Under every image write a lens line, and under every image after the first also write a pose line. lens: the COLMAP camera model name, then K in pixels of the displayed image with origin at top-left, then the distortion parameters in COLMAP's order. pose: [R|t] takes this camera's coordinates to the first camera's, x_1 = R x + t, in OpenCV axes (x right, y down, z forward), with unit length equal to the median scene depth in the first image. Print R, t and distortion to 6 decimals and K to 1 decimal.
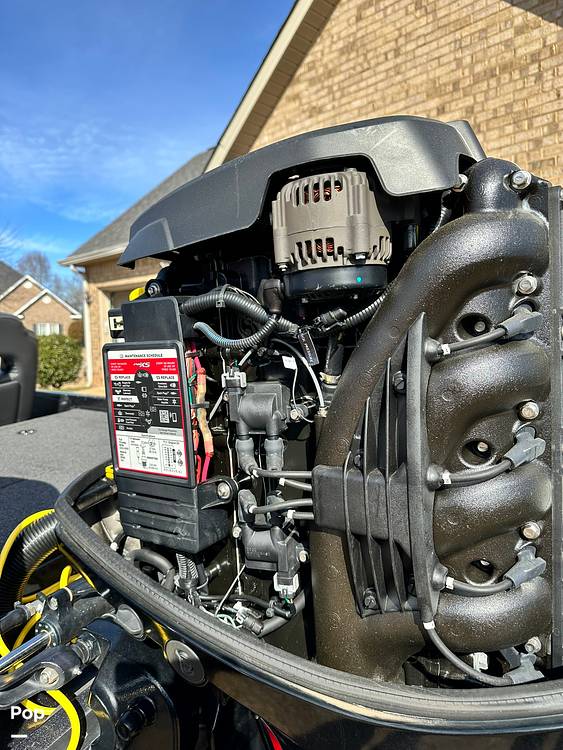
lens RADIAL K [[515.8, 0, 281.5], [0, 515.8, 375.0], [0, 0, 1]] dist [-0.009123, -0.007994]
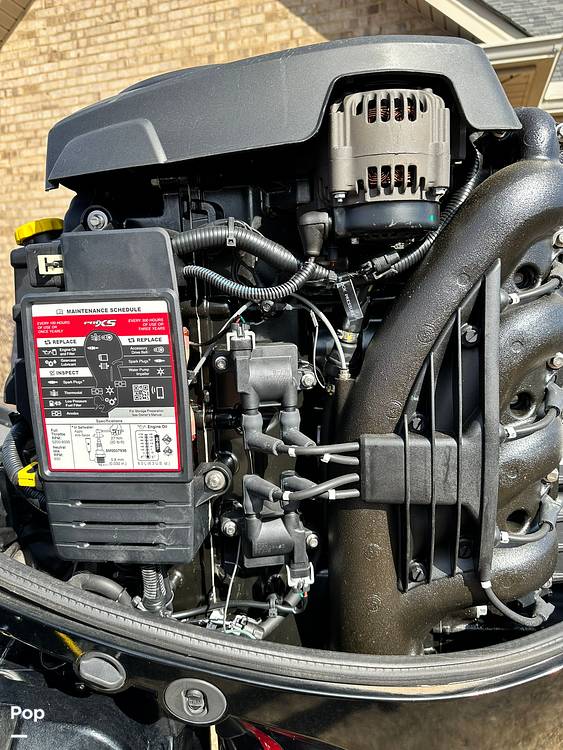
lens RADIAL K [[515.8, 0, 281.5], [0, 515.8, 375.0], [0, 0, 1]] dist [-0.009123, -0.007994]
pose [[0.894533, -0.050290, 0.444164, -0.366395], [0.026961, 0.997912, 0.058688, 0.016637], [-0.446189, -0.040523, 0.894021, 0.241678]]
